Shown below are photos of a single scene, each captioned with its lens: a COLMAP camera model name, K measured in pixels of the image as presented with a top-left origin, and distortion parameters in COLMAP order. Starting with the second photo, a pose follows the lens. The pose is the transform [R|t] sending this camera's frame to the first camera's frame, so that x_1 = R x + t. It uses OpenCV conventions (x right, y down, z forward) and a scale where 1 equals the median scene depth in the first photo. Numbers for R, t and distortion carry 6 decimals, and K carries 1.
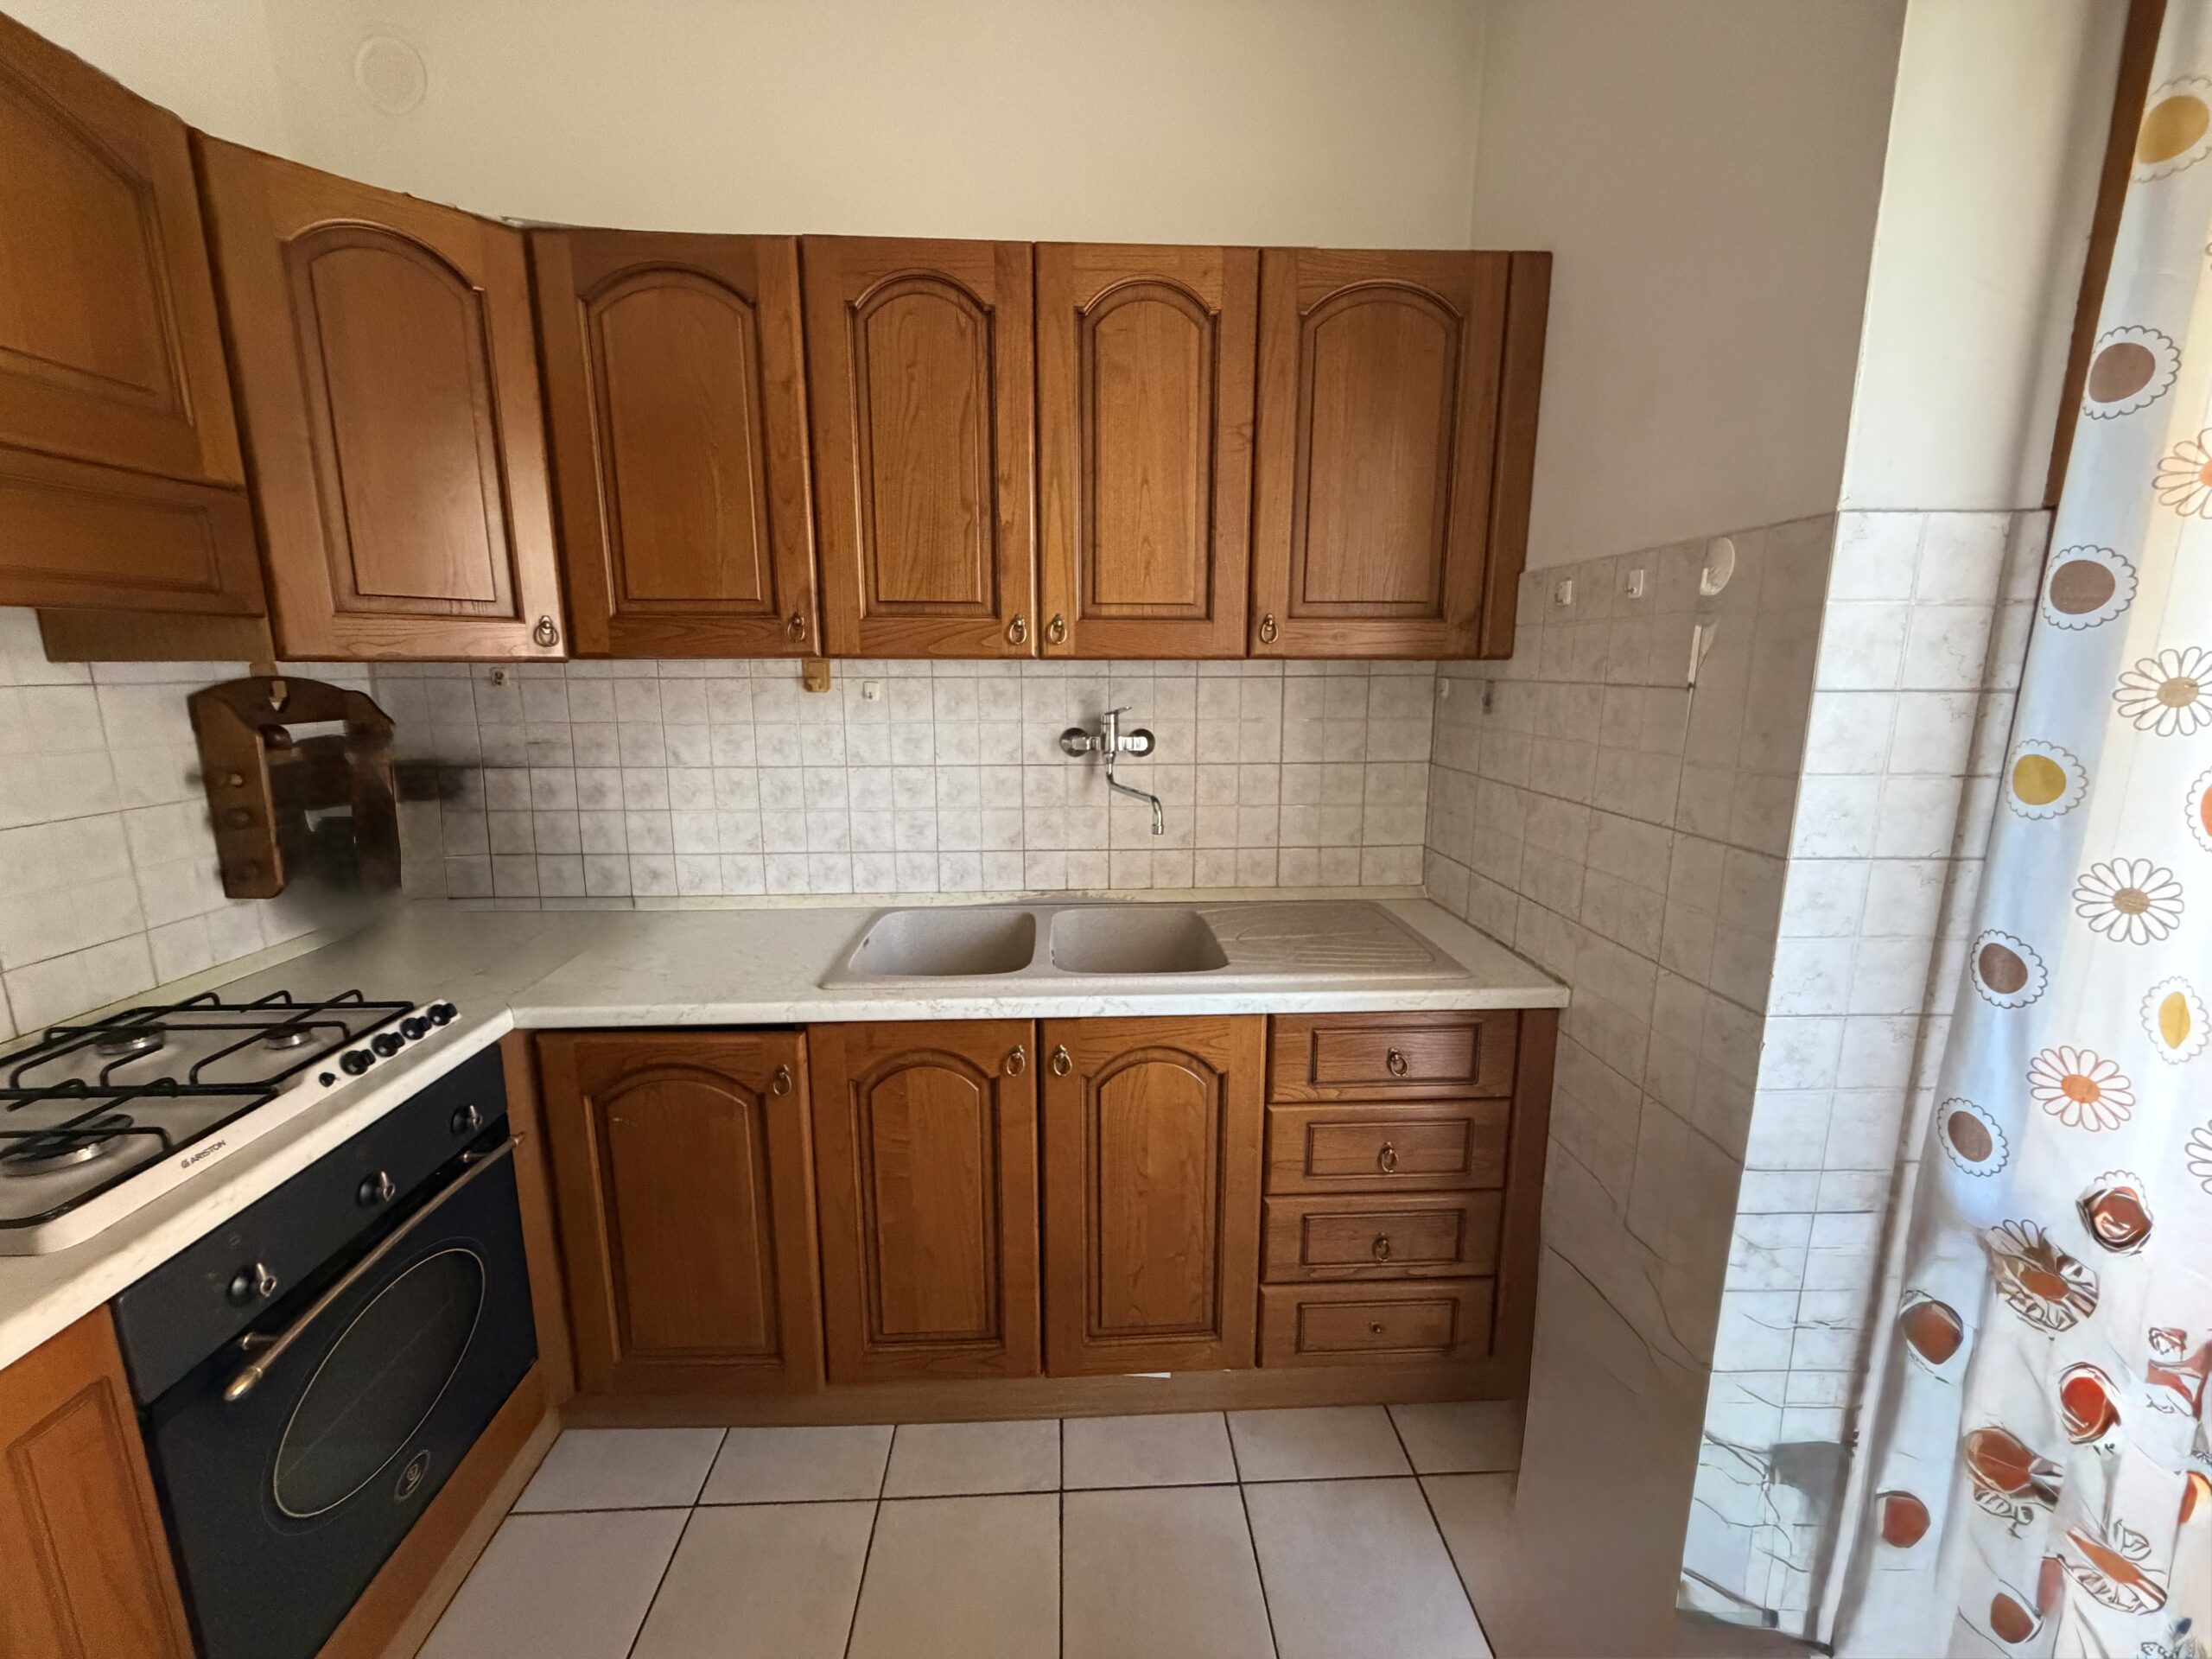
lens RADIAL K [[893.1, 0, 1101.5], [0, 893.1, 833.4], [0, 0, 1]] dist [0.003312, 0.000034]
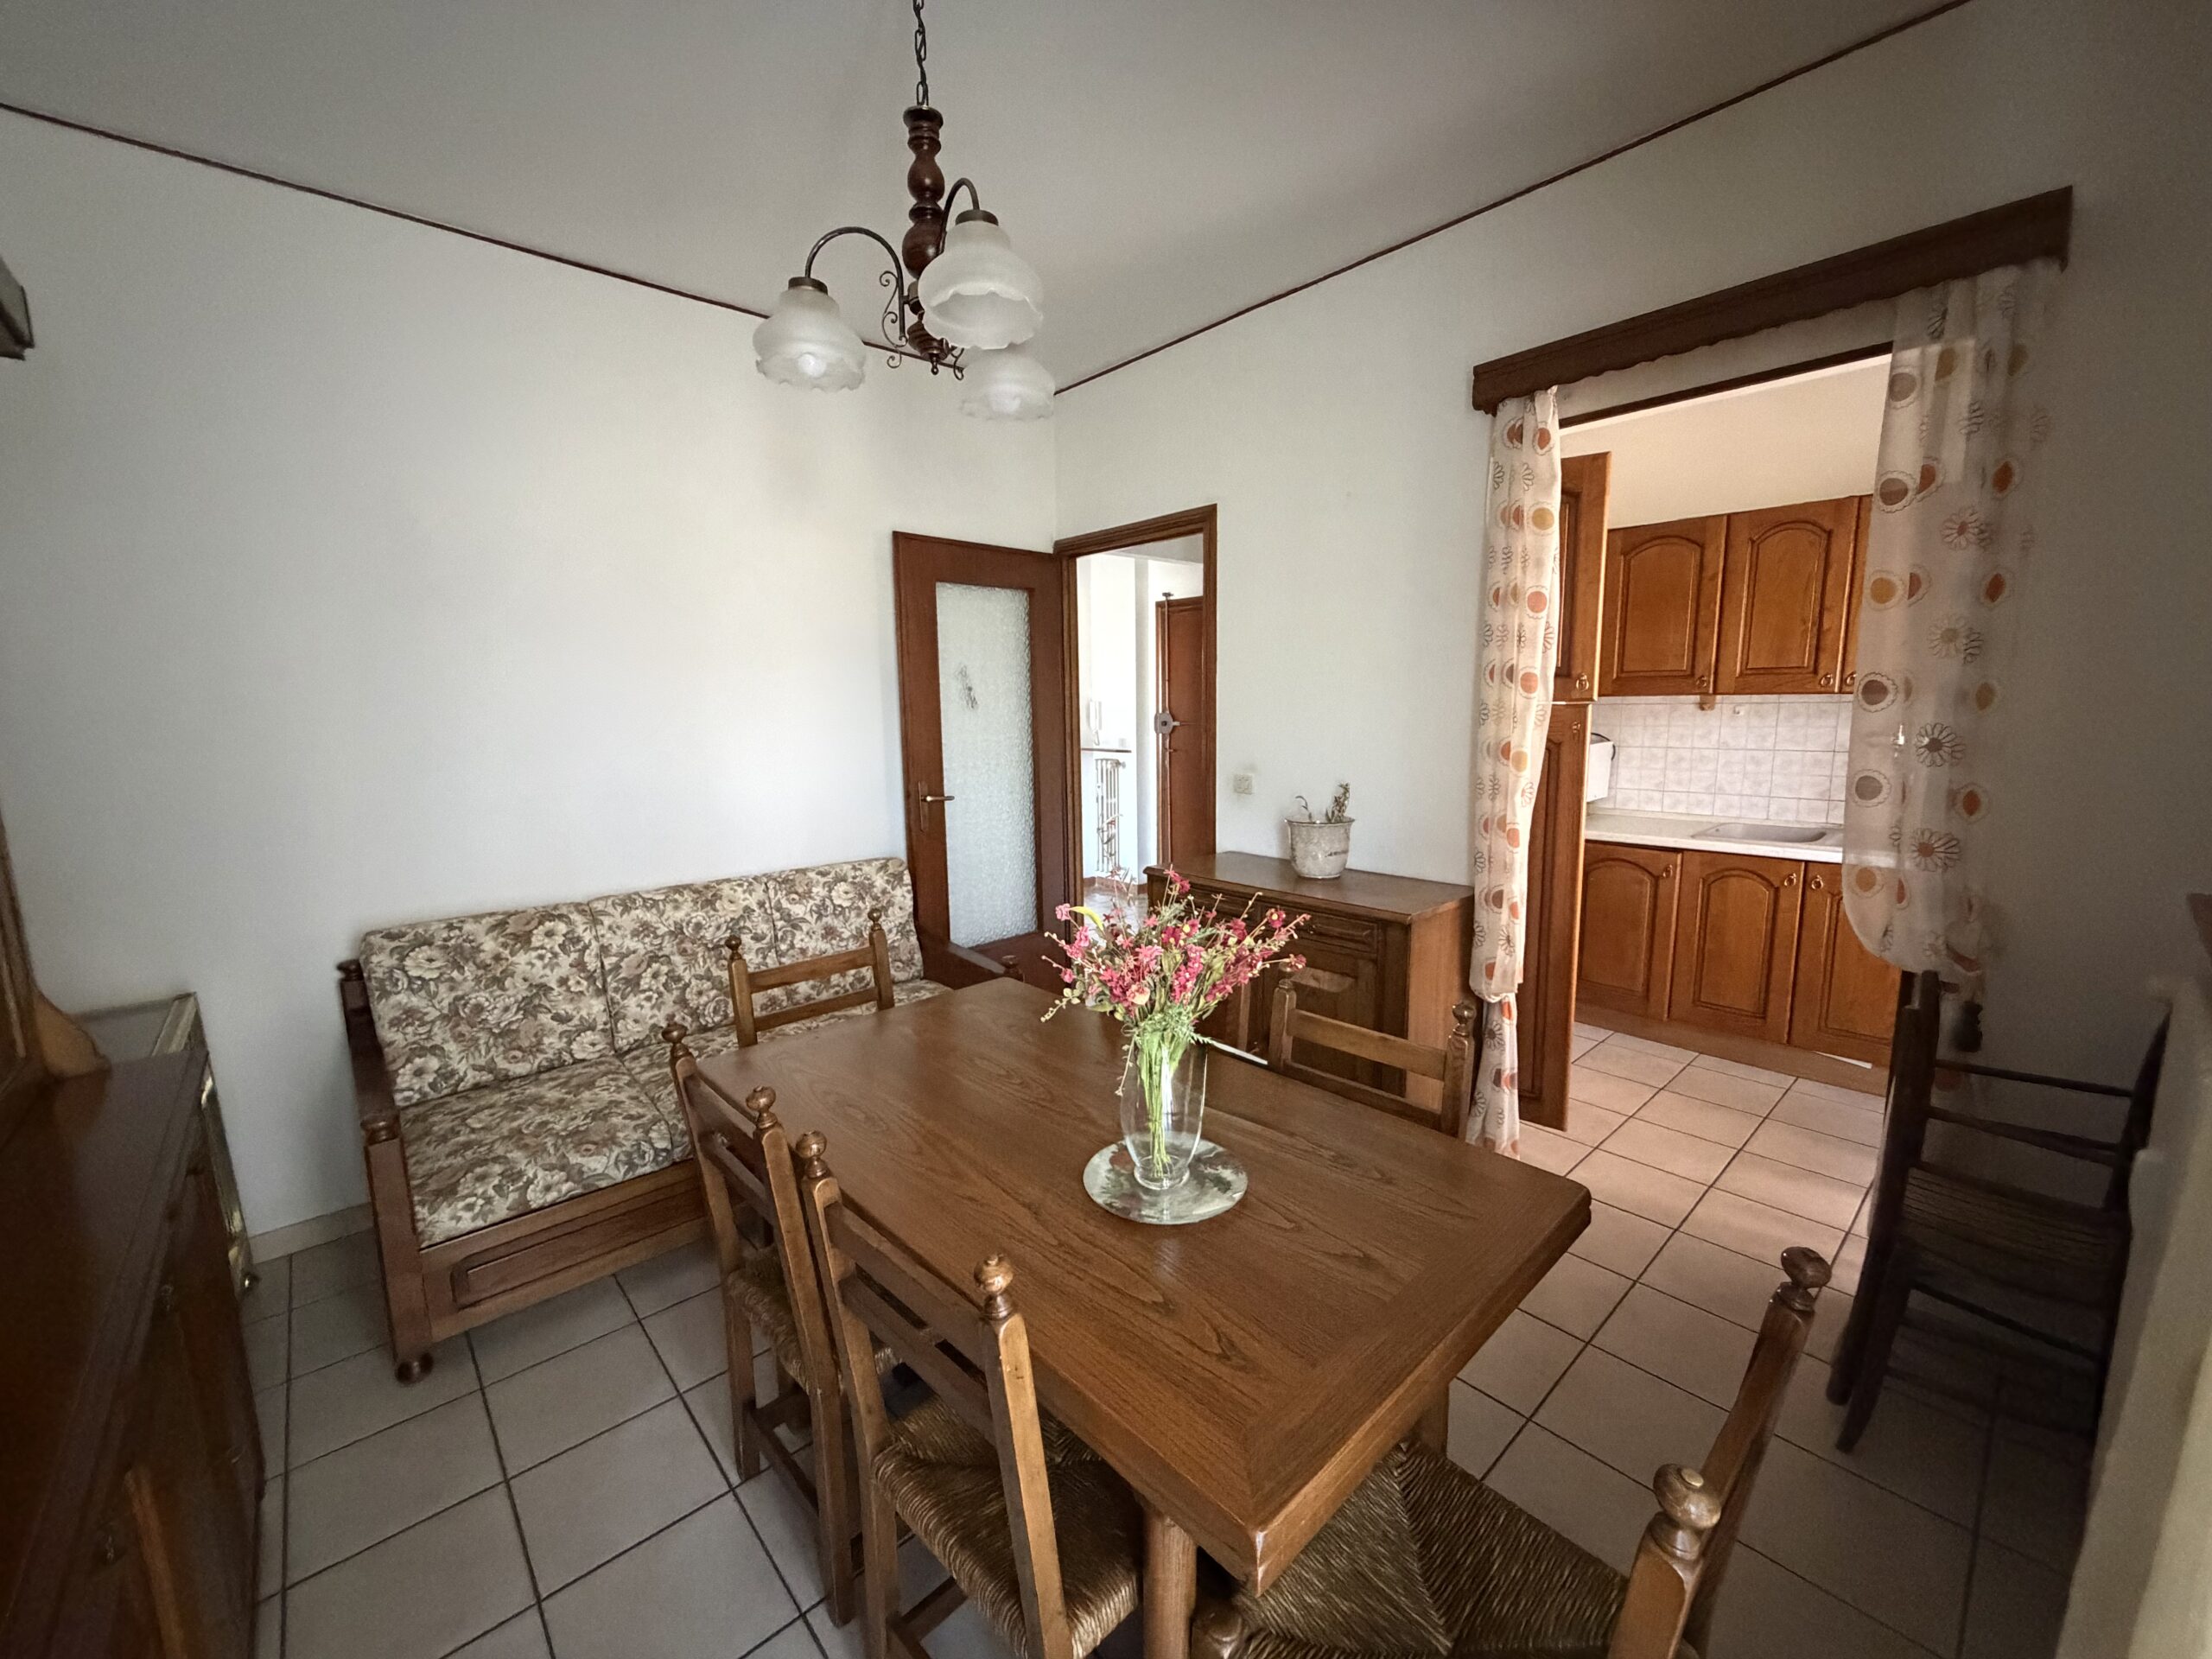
lens RADIAL K [[893.1, 0, 1096.9], [0, 893.1, 830.4], [0, 0, 1]] dist [0.003312, 0.000034]
pose [[0.634461, 0.103246, -0.766028, 0.377742], [-0.128310, 0.991357, 0.027344, 0.227985], [0.762230, 0.080941, 0.642225, -1.306235]]
